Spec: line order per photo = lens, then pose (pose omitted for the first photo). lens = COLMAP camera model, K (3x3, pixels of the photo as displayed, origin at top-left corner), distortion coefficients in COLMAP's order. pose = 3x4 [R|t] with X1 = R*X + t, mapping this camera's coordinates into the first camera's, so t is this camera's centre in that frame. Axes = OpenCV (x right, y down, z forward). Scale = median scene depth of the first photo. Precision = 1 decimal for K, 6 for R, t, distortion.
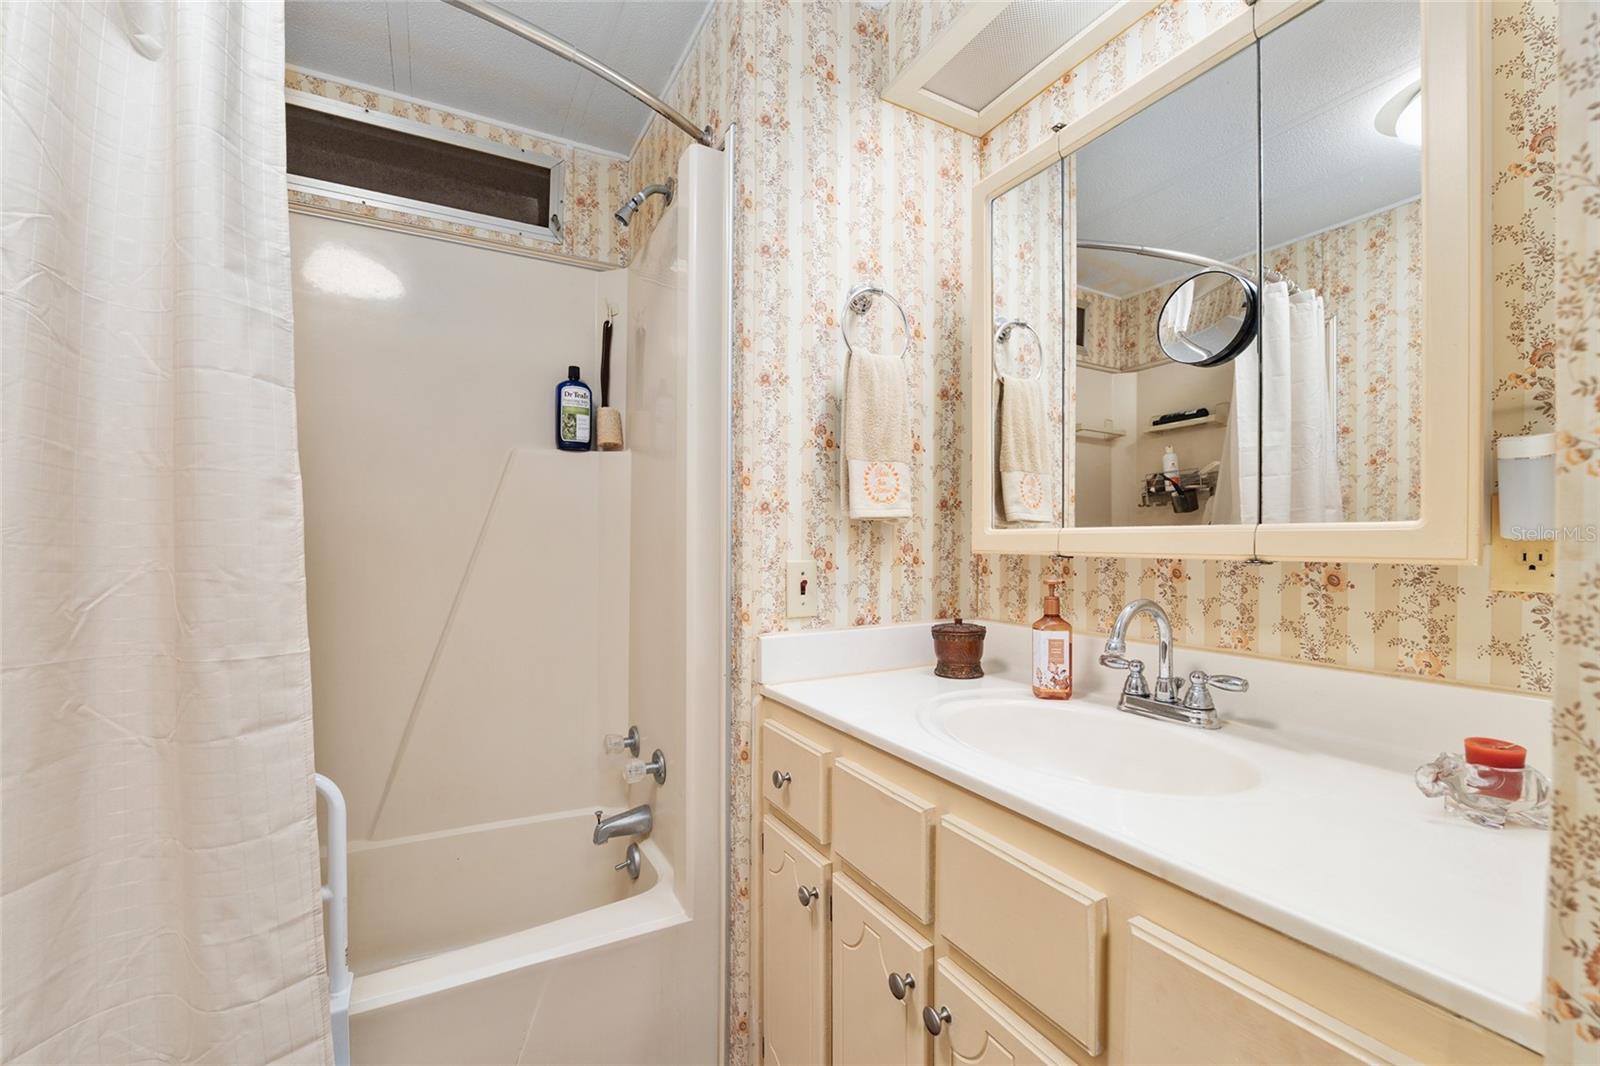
lens RADIAL K [[666.4, 0, 802.3], [0, 666.4, 546.6], [0, 0, 1]] dist [-0.011921, 0.000059]
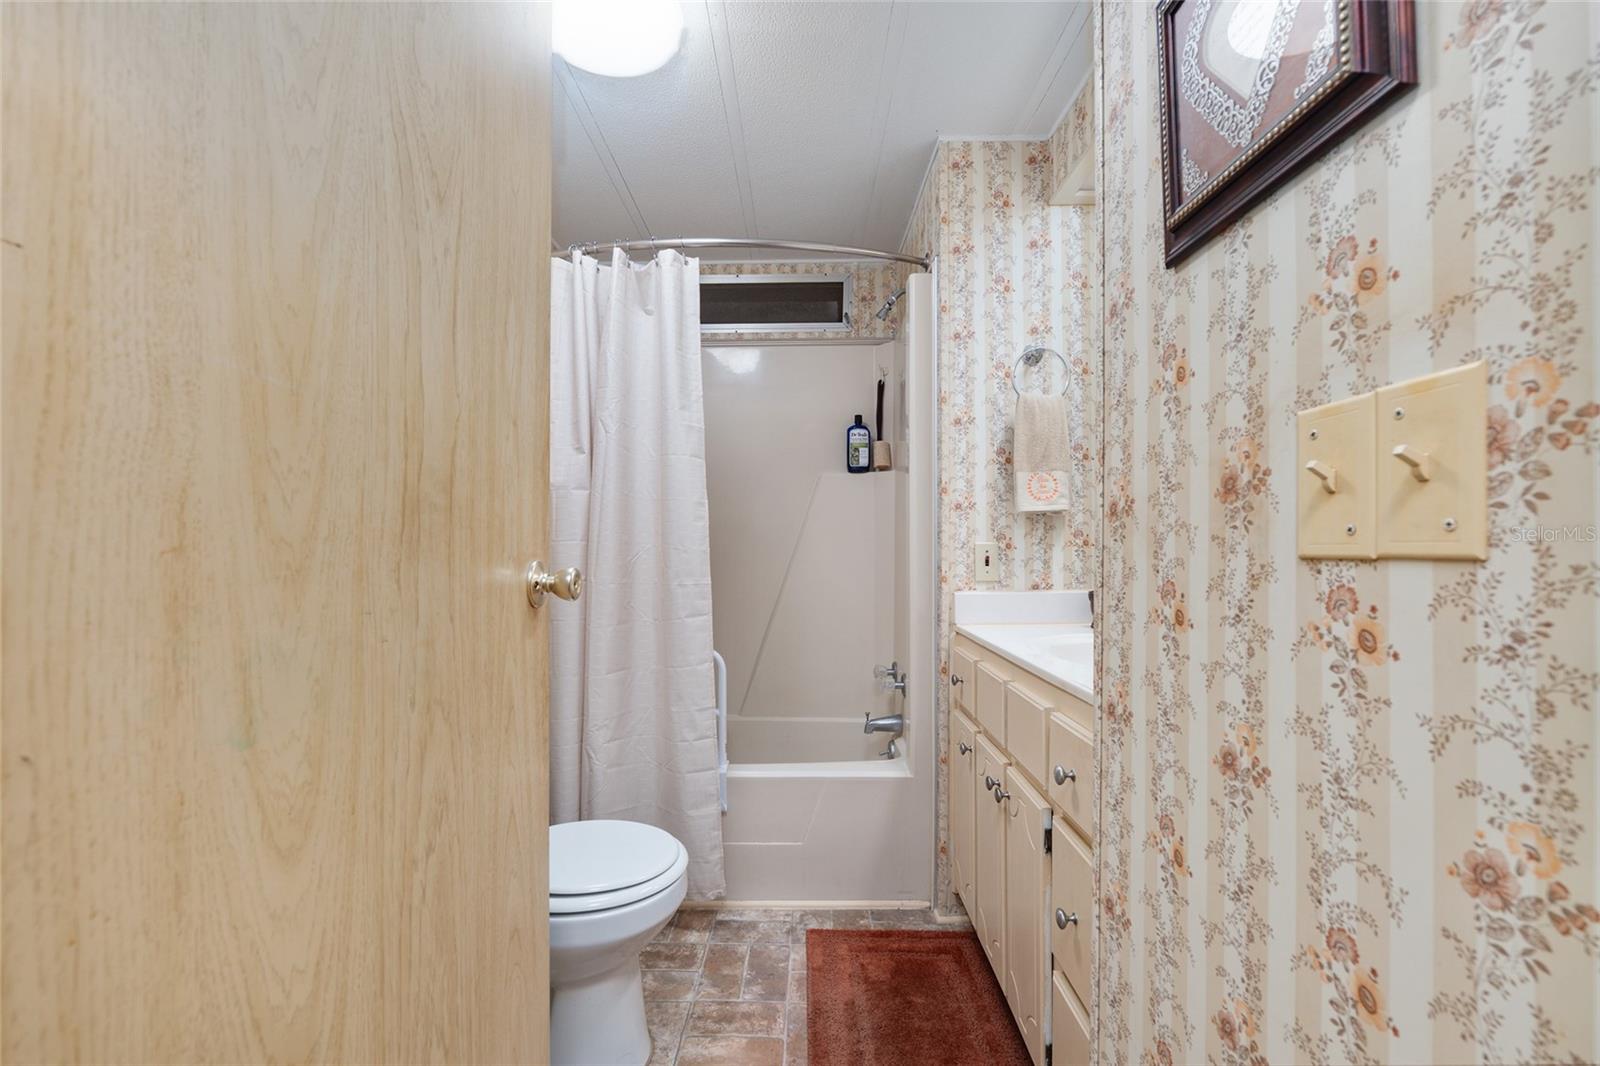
lens RADIAL K [[666.4, 0, 797.5], [0, 666.4, 535.2], [0, 0, 1]] dist [-0.011921, 0.000059]
pose [[0.872489, -0.015428, -0.488390, 0.345594], [0.004750, 0.999722, -0.023095, 0.036120], [0.488610, 0.017830, 0.872320, -0.465129]]
